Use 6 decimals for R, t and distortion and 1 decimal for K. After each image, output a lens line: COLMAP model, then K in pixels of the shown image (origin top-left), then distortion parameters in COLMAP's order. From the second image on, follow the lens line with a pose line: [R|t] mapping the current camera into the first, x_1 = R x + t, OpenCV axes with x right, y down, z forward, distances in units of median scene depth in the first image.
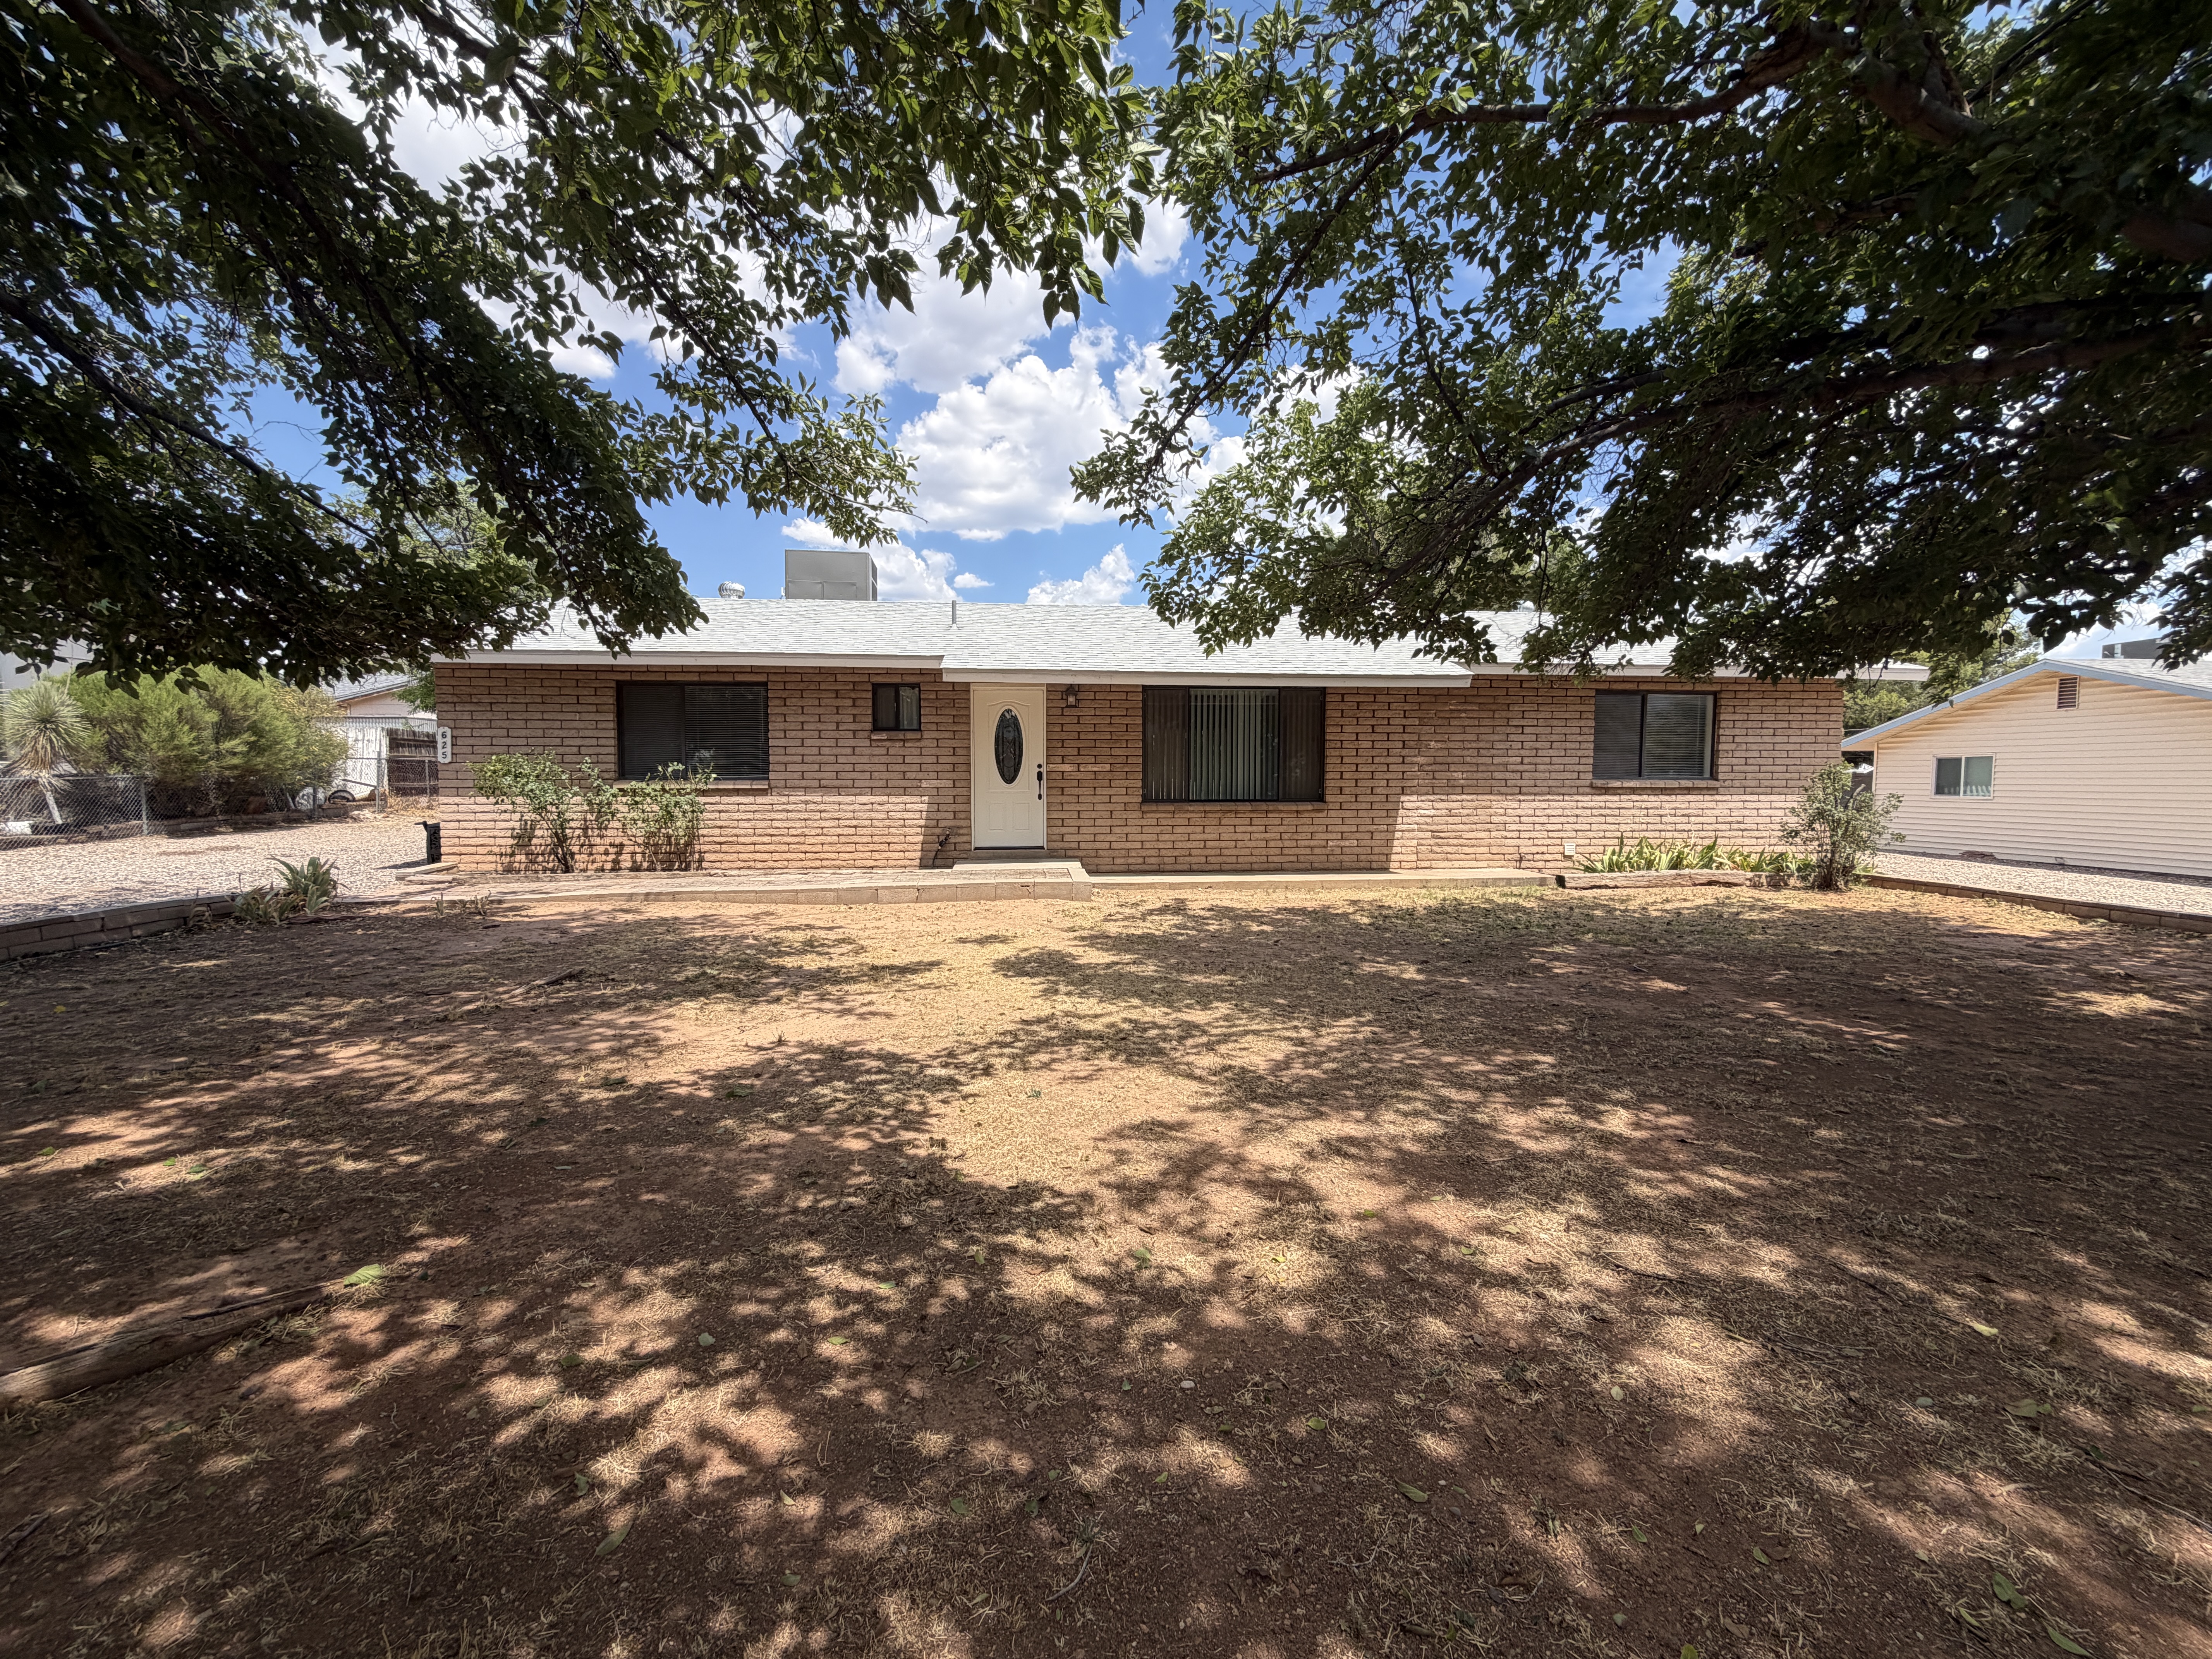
lens RADIAL K [[878.2, 0, 1097.4], [0, 878.2, 825.8], [0, 0, 1]] dist [-0.002854, 0.000311]
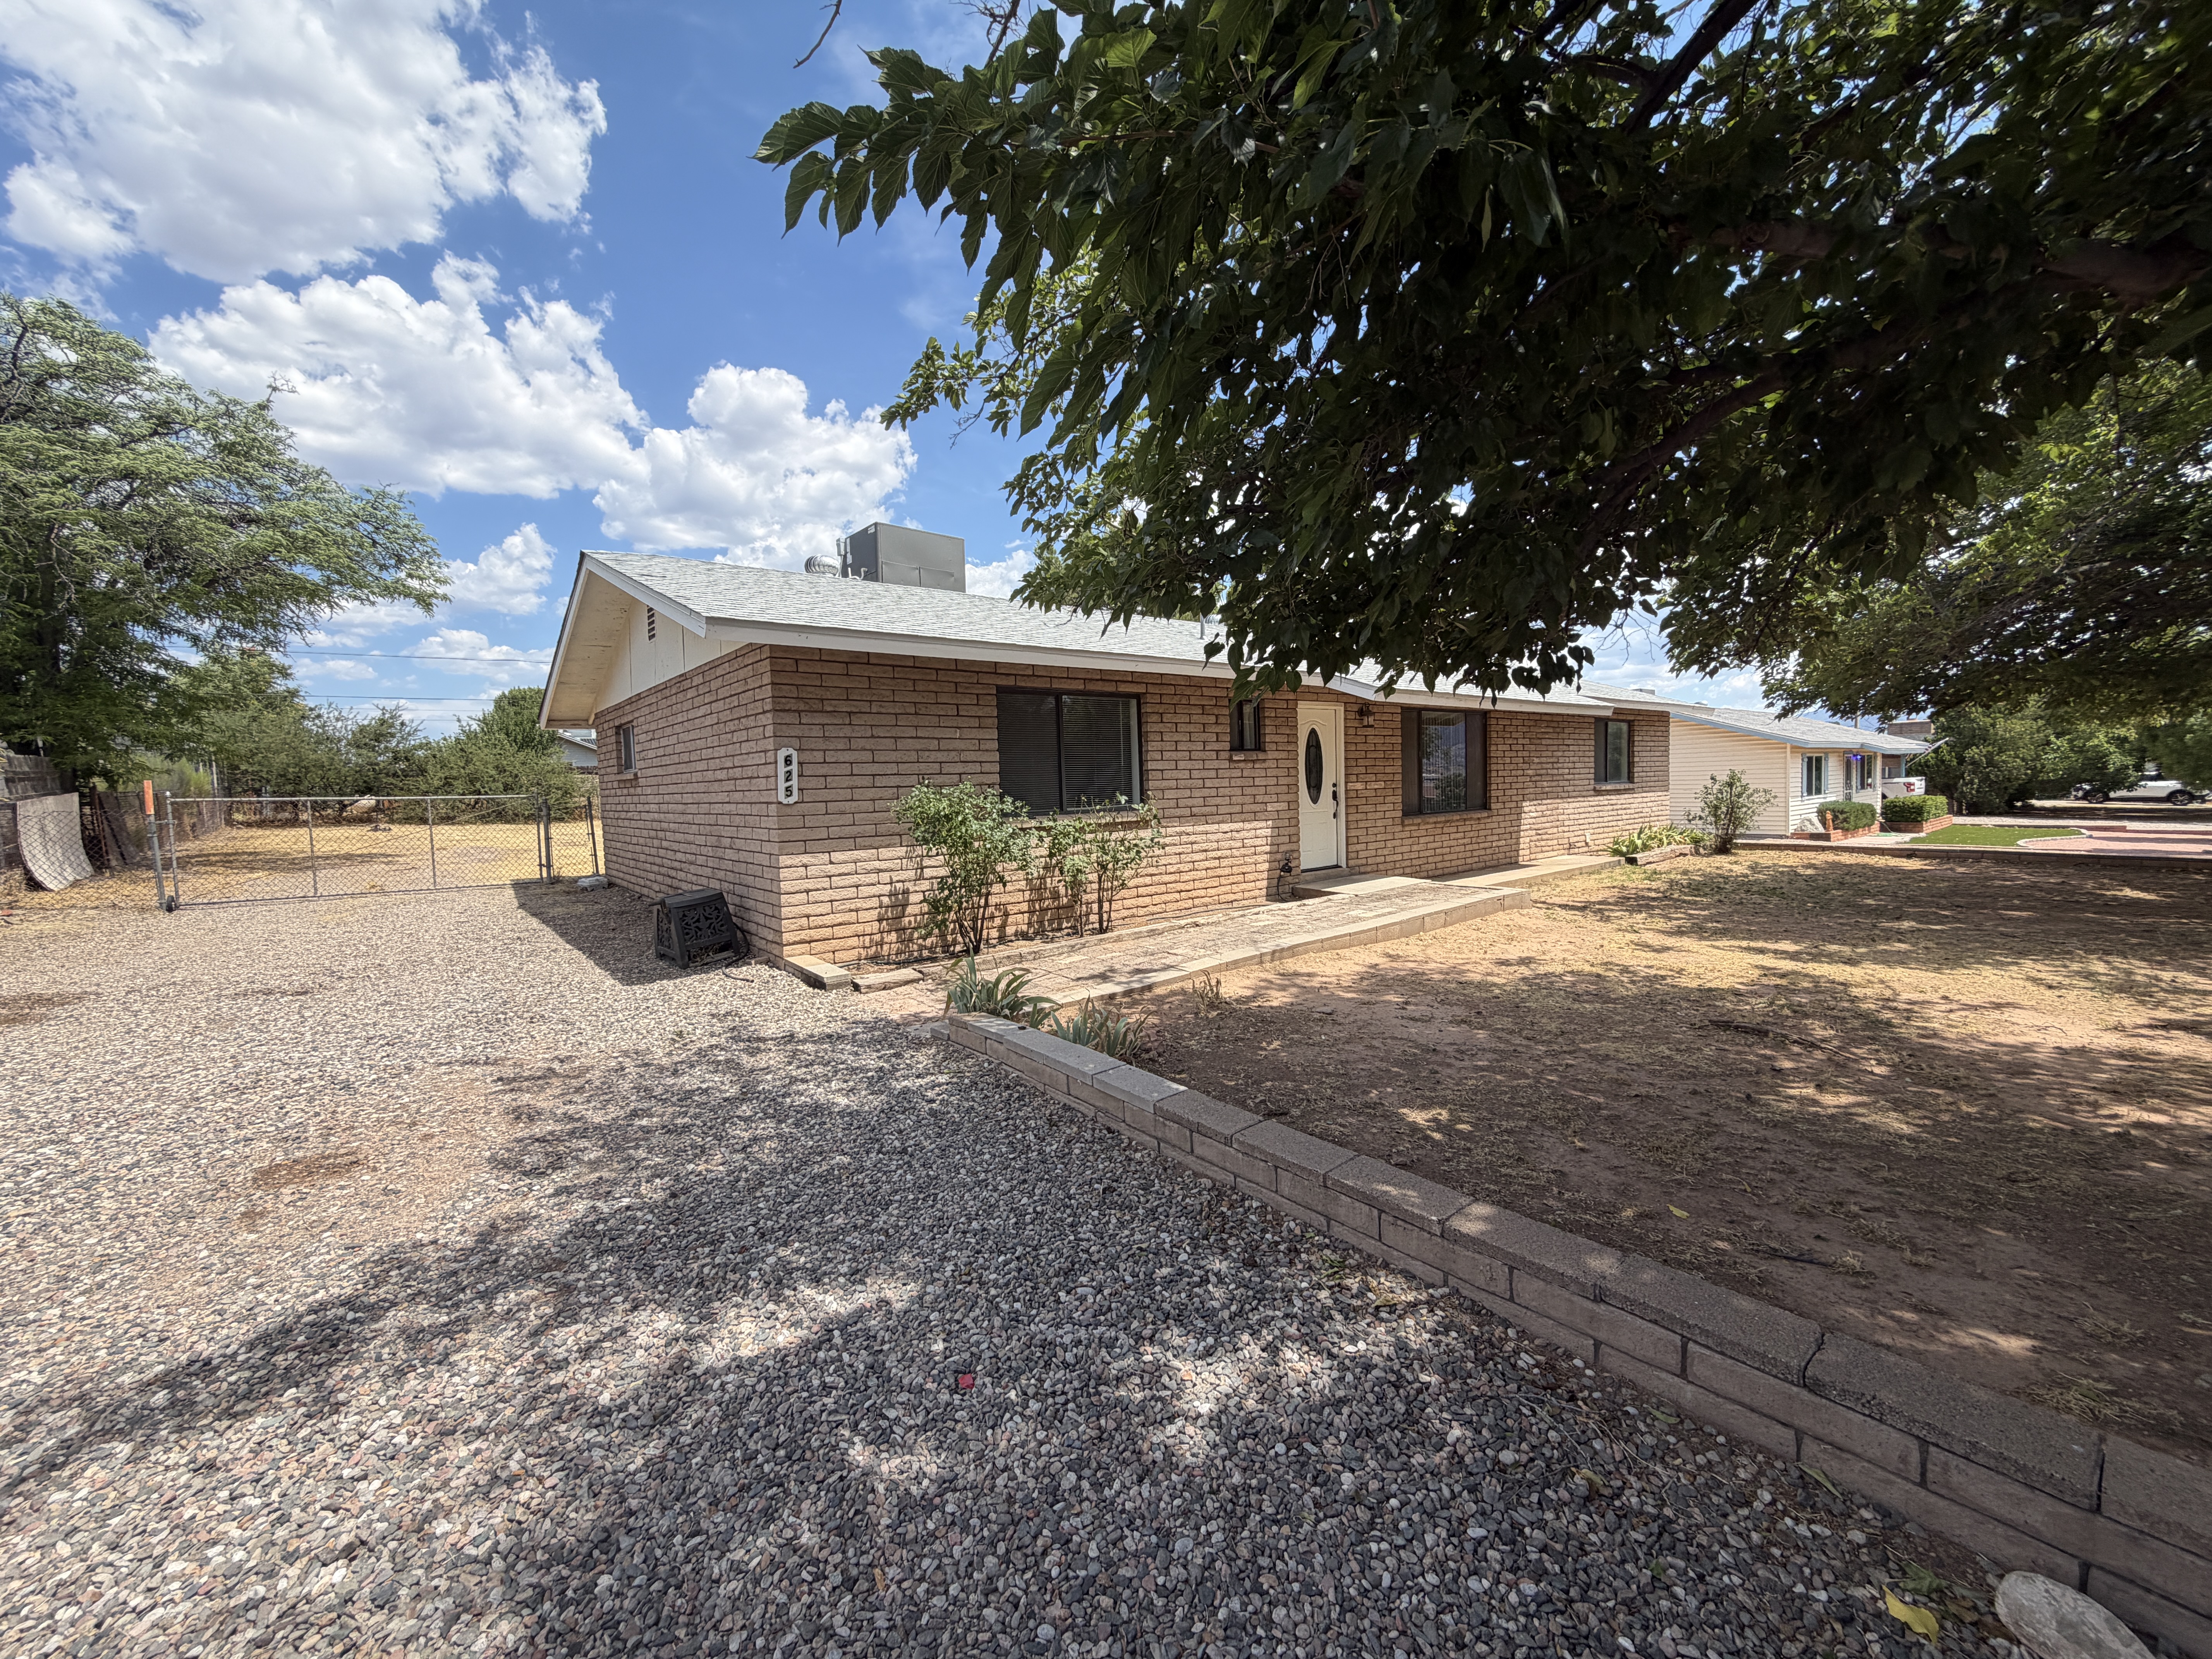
lens RADIAL K [[878.2, 0, 1097.4], [0, 878.2, 825.8], [0, 0, 1]] dist [-0.002854, 0.000311]
pose [[0.835357, -0.050942, 0.547342, -0.871985], [0.059678, 0.998216, 0.001825, -0.041178], [-0.546459, 0.031140, 0.836907, 0.321653]]
